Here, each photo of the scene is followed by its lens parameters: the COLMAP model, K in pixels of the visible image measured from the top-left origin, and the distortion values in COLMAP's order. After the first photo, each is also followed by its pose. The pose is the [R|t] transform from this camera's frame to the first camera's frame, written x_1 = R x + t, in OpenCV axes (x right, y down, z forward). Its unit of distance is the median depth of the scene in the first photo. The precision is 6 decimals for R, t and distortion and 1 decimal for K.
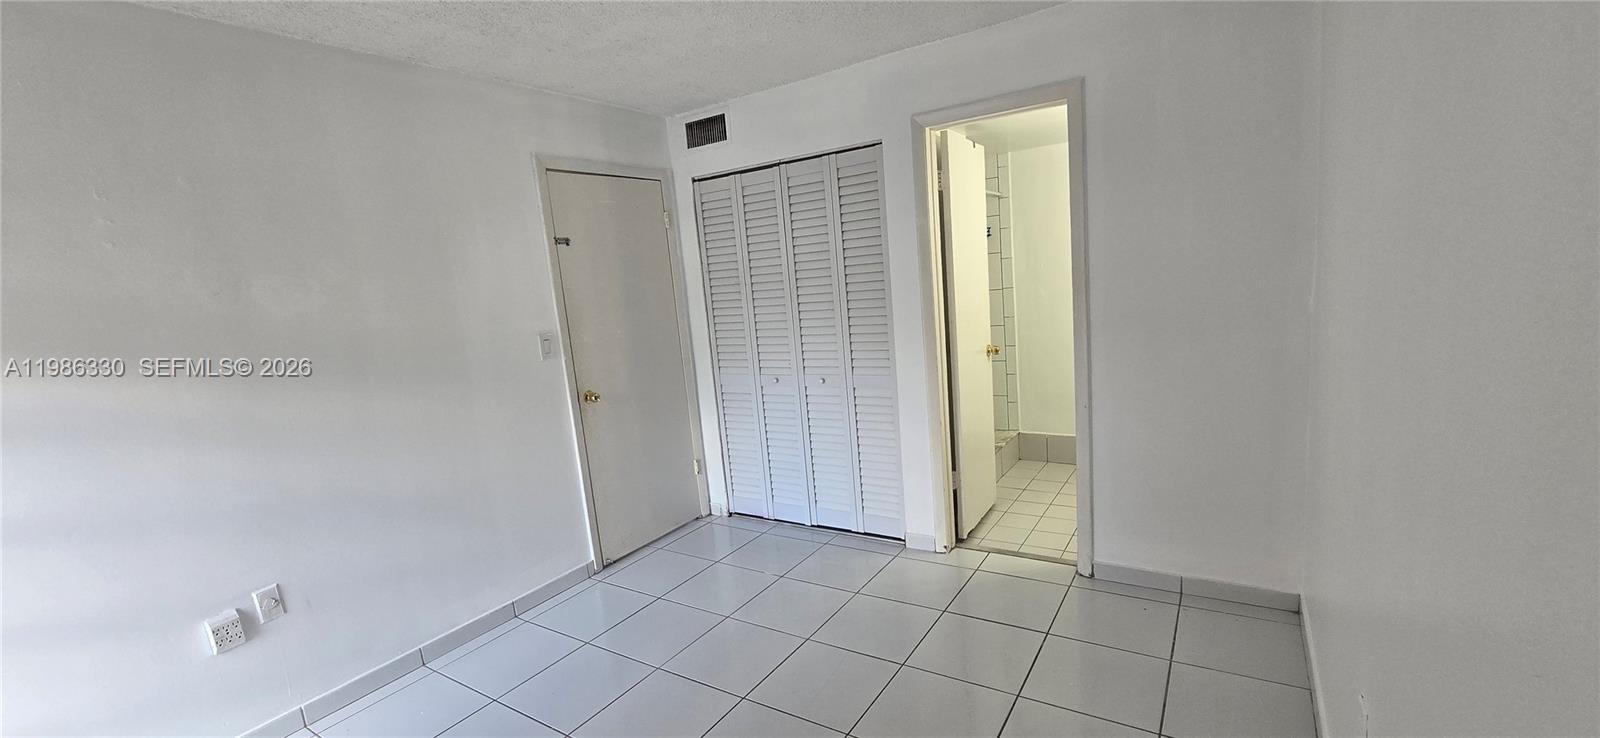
lens RADIAL K [[659.2, 0, 809.2], [0, 659.2, 376.2], [0, 0, 1]] dist [-0.002047, 0.000274]
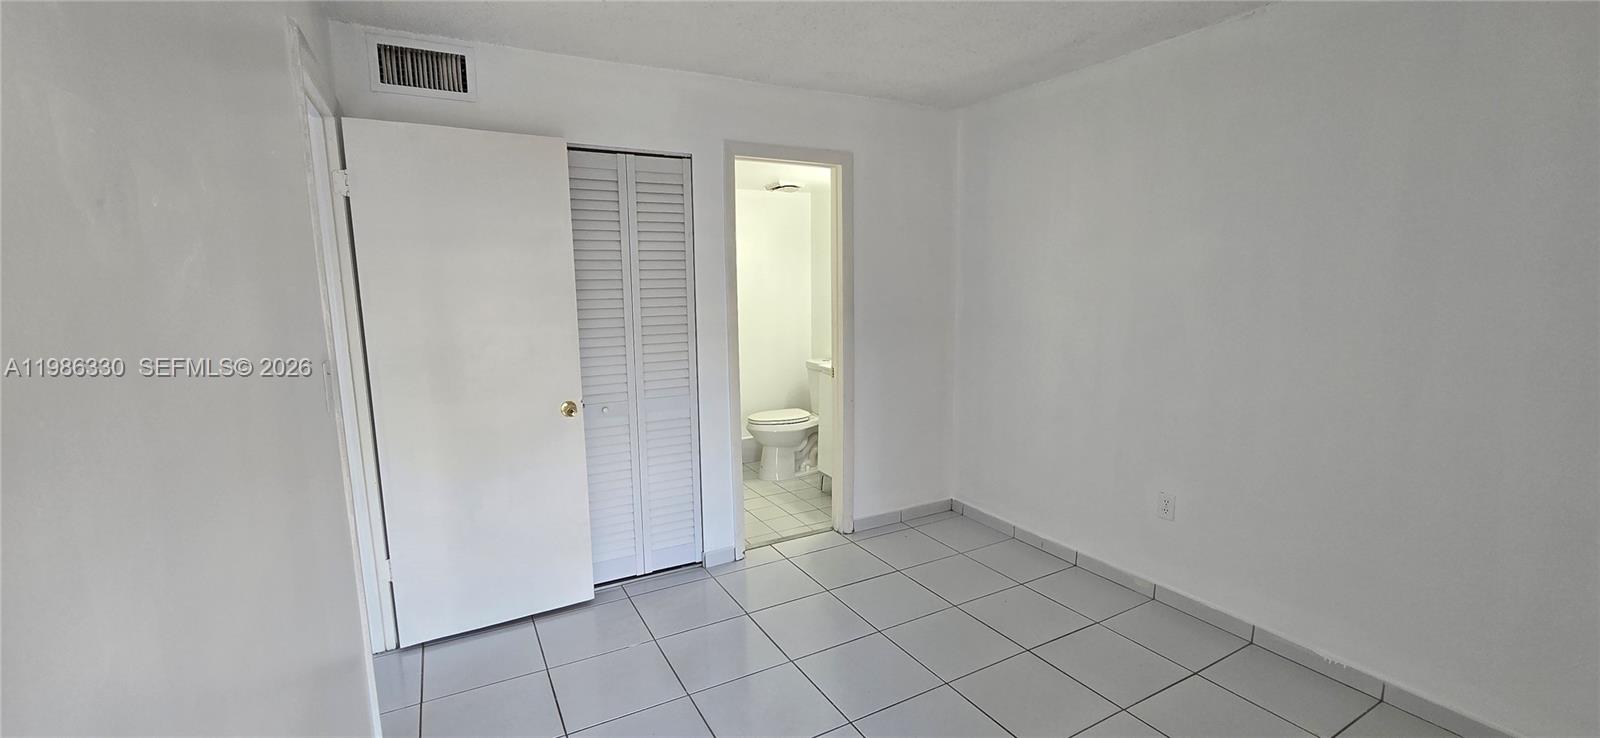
lens RADIAL K [[659.2, 0, 802.5], [0, 659.2, 369.0], [0, 0, 1]] dist [-0.002047, 0.000274]
pose [[0.465853, -0.037888, 0.884050, -0.792705], [0.107570, 0.994098, -0.014080, -0.006446], [-0.878299, 0.101657, 0.467179, 0.477165]]
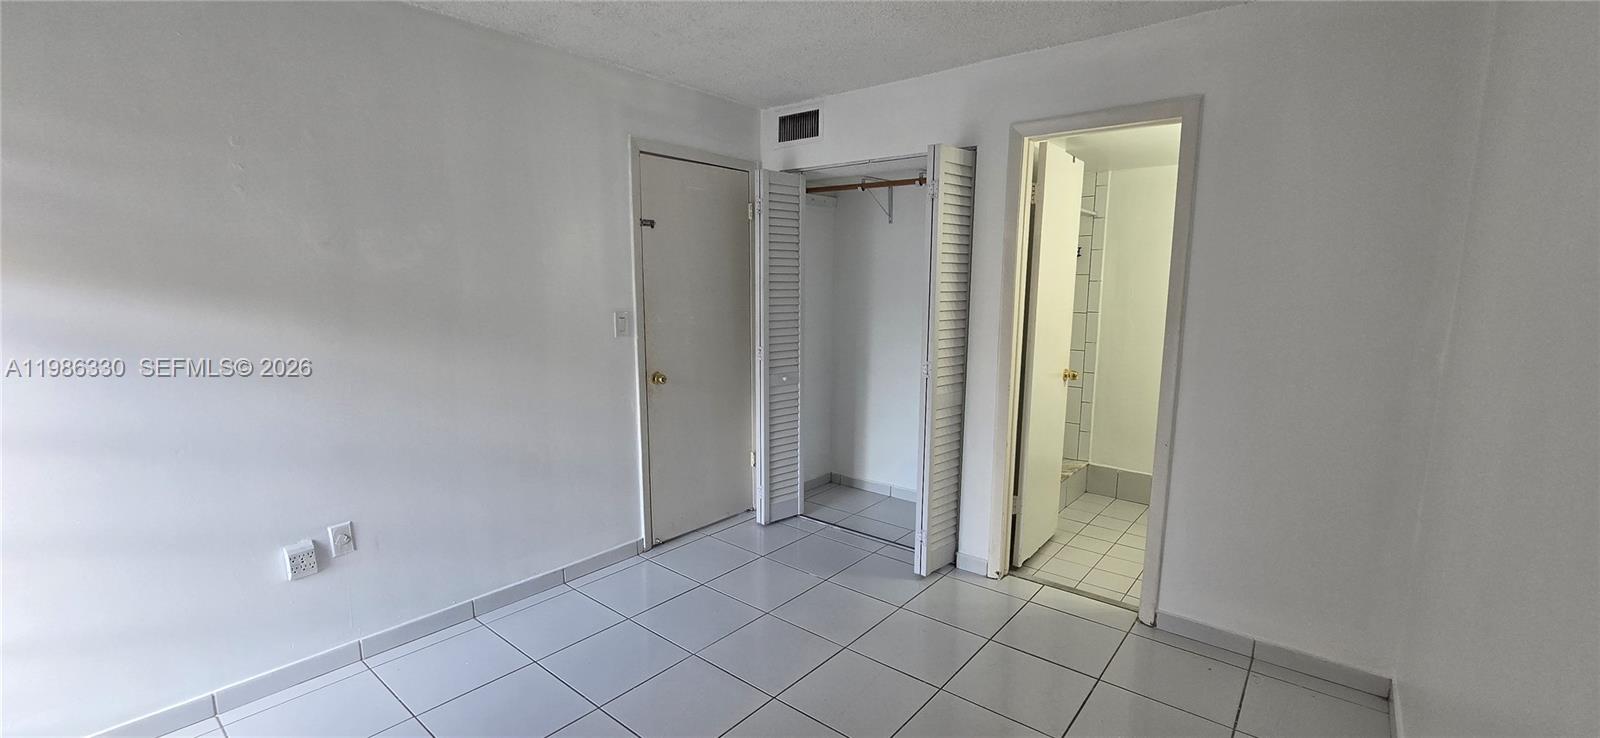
lens RADIAL K [[659.2, 0, 806.4], [0, 659.2, 378.9], [0, 0, 1]] dist [-0.002047, 0.000274]
pose [[0.988764, 0.107473, -0.103896, -0.000410], [-0.107382, 0.994197, 0.006484, 0.001570], [0.103990, 0.004746, 0.994567, 0.013794]]
